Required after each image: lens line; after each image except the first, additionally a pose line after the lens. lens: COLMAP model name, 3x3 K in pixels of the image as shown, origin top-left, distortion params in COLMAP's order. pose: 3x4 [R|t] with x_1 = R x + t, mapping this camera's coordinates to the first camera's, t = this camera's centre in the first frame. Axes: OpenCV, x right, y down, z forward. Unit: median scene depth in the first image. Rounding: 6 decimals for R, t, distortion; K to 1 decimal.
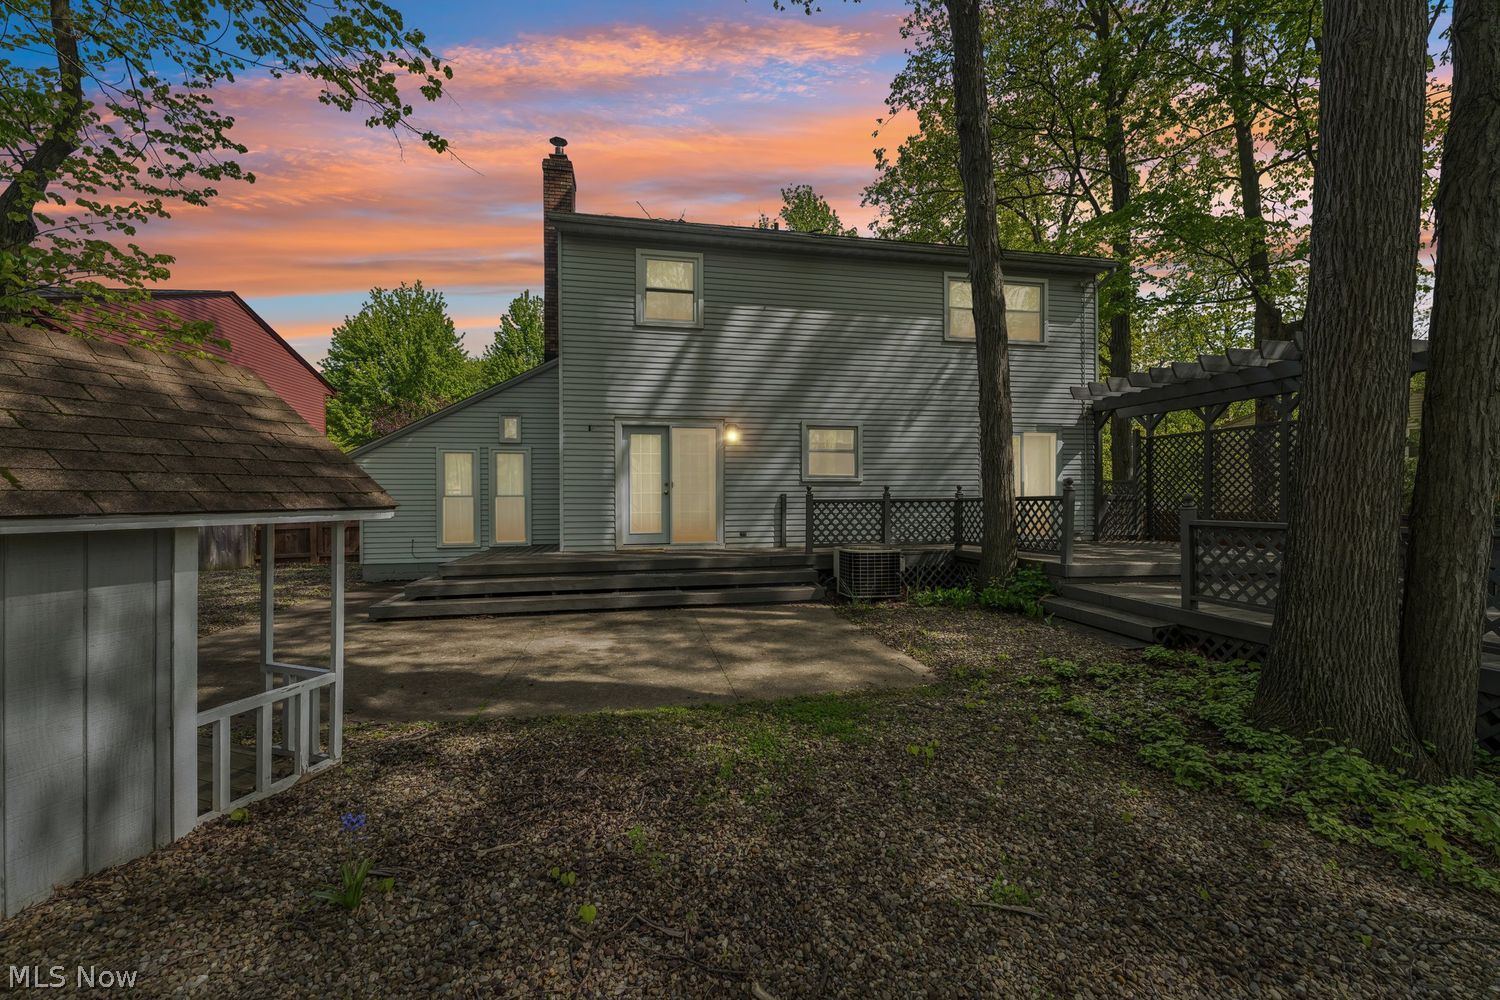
lens RADIAL K [[595.0, 0, 750.0], [0, 595.0, 500.0], [0, 0, 1]] dist [-0.003053, 0.000916]
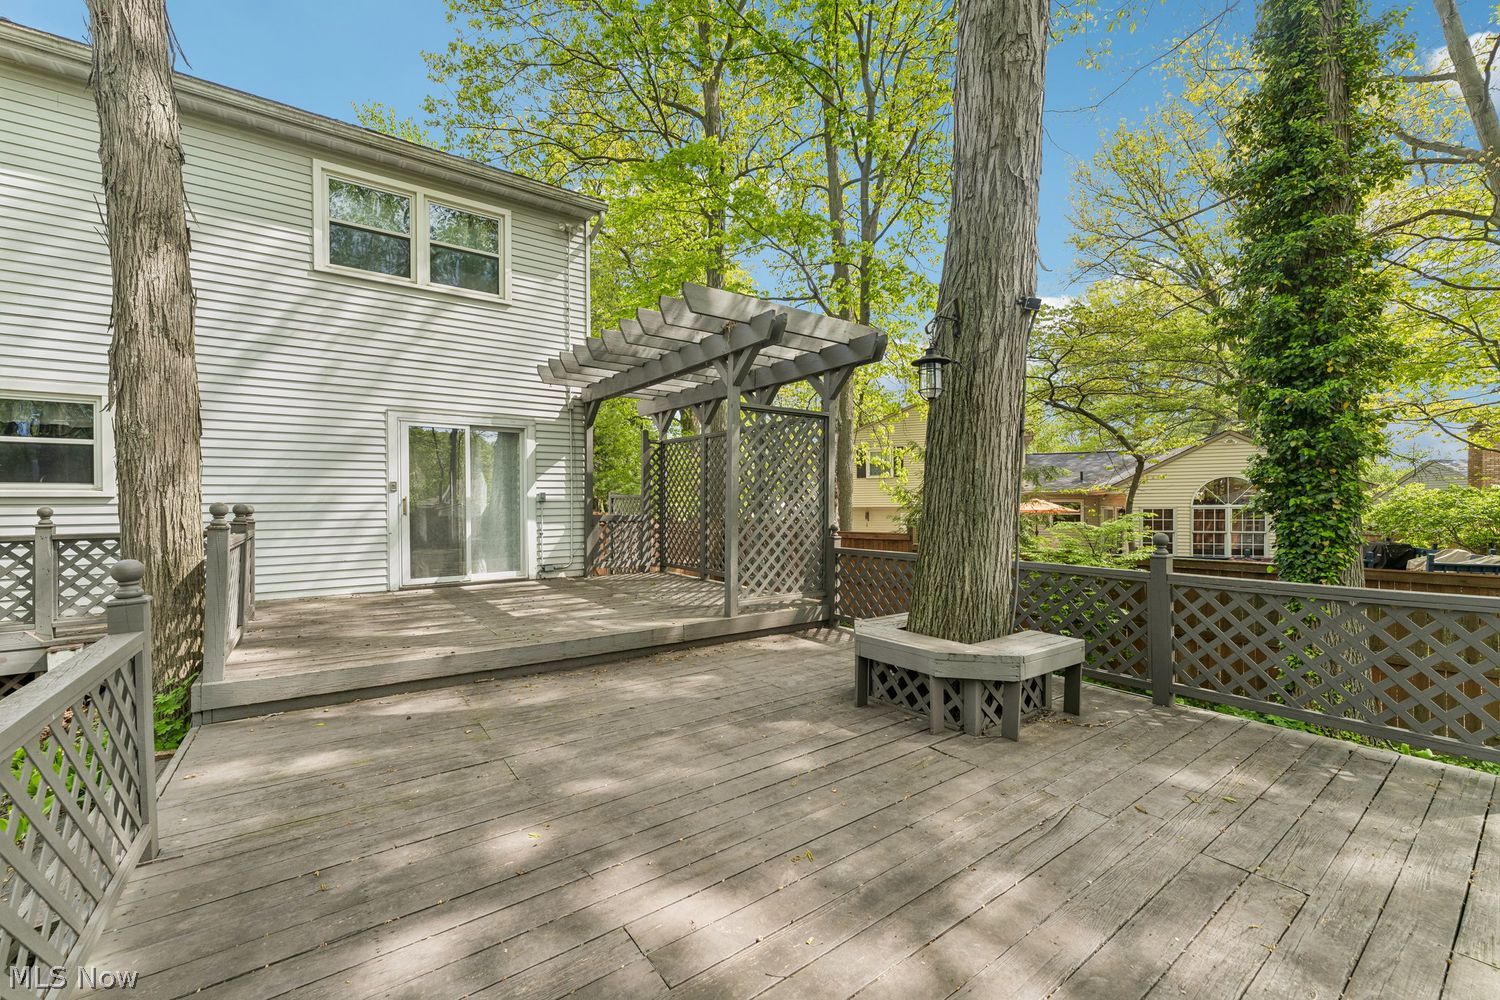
lens RADIAL K [[595.0, 0, 750.0], [0, 595.0, 500.0], [0, 0, 1]] dist [-0.003053, 0.000916]
pose [[0.909984, 0.000432, 0.414642, 0.554025], [0.001678, 0.999987, -0.004724, -0.028206], [-0.414639, 0.004995, 0.909972, 0.284899]]
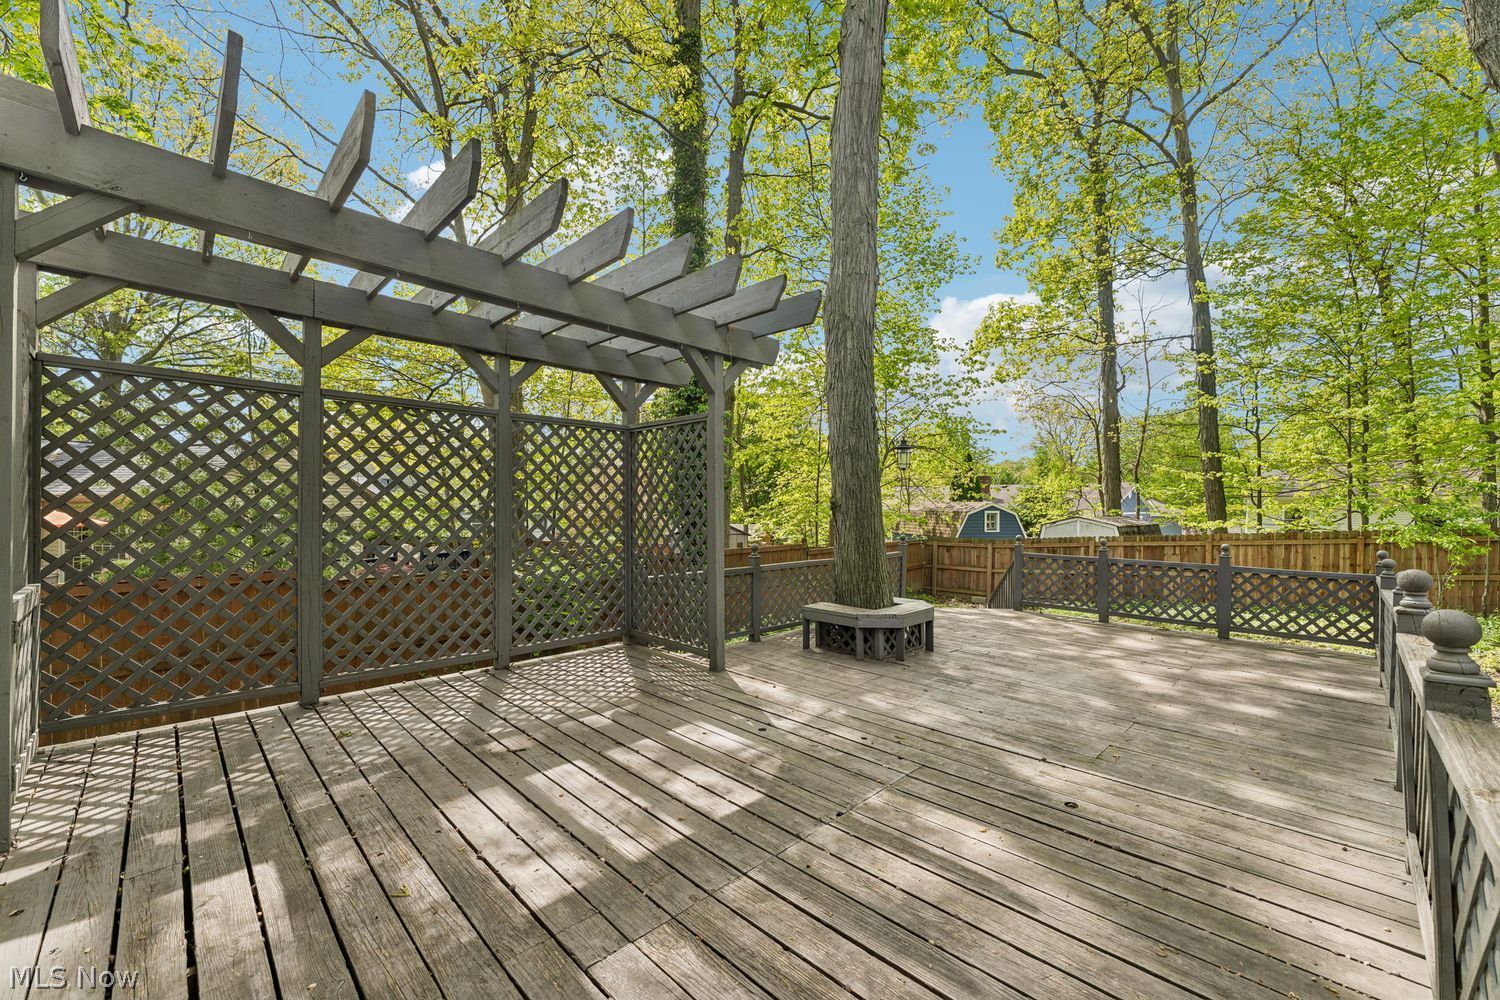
lens RADIAL K [[595.0, 0, 750.0], [0, 595.0, 500.0], [0, 0, 1]] dist [-0.003053, 0.000916]
pose [[-0.543501, 0.013249, 0.839304, 0.355078], [-0.002204, 0.999849, -0.017211, -0.047240], [-0.839405, -0.011204, -0.543390, 1.079987]]
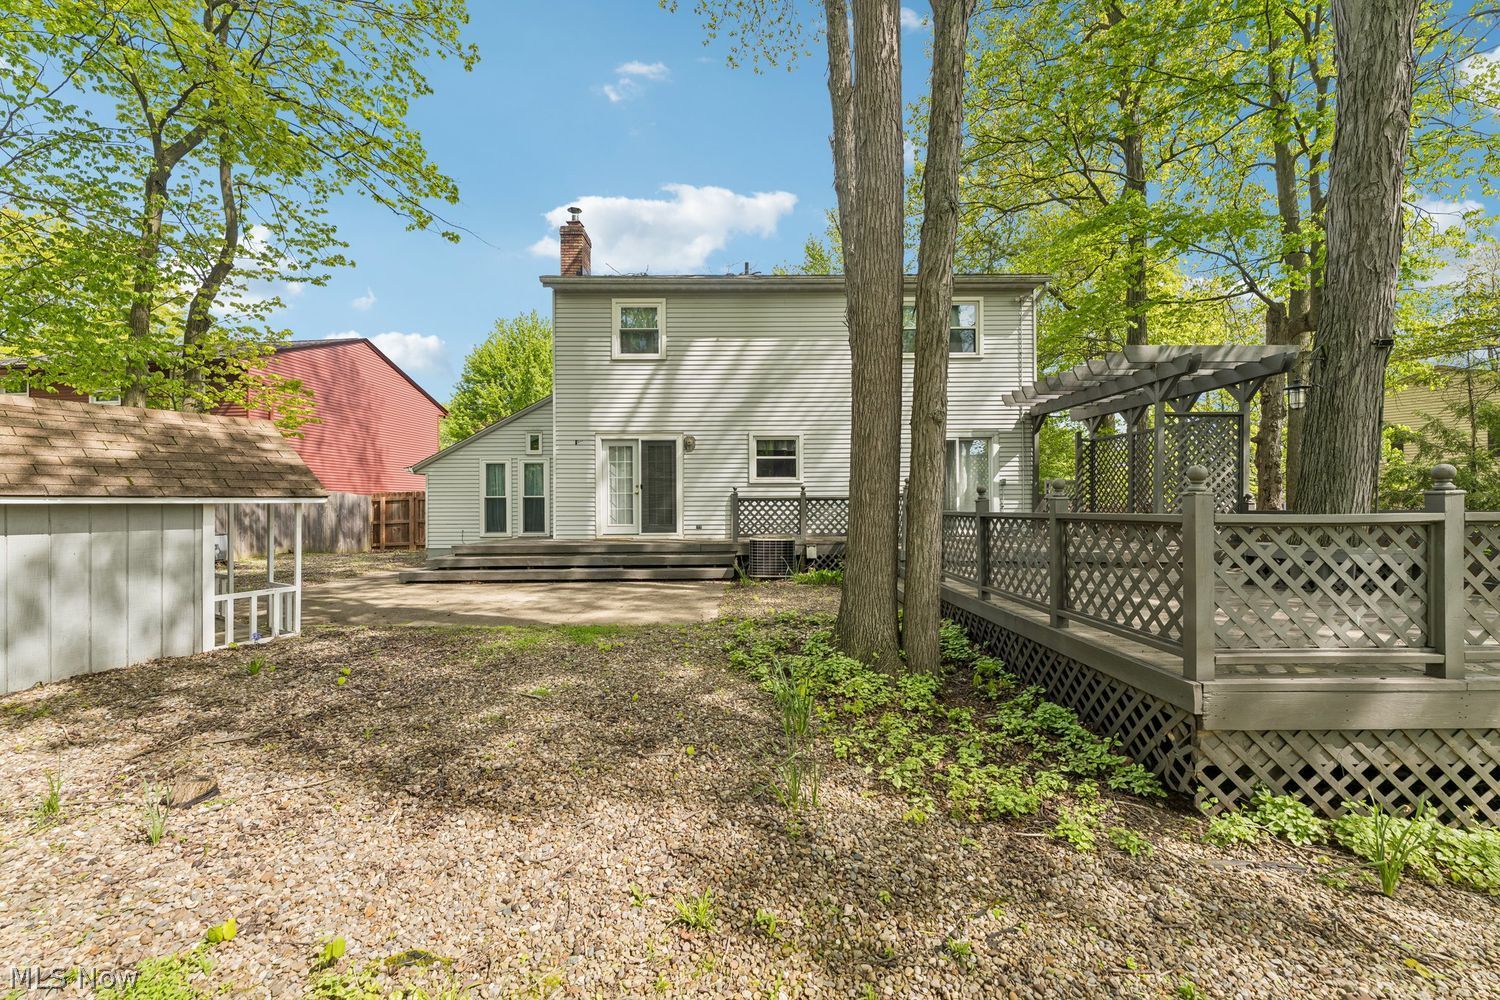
lens RADIAL K [[597.1, 0, 750.0], [0, 597.1, 500.0], [0, 0, 1]] dist [0.002240, -0.000099]
pose [[0.981137, -0.001429, -0.193307, 0.348188], [-0.000098, 0.999969, -0.007893, 0.012575], [0.193312, 0.007763, 0.981107, -0.183839]]
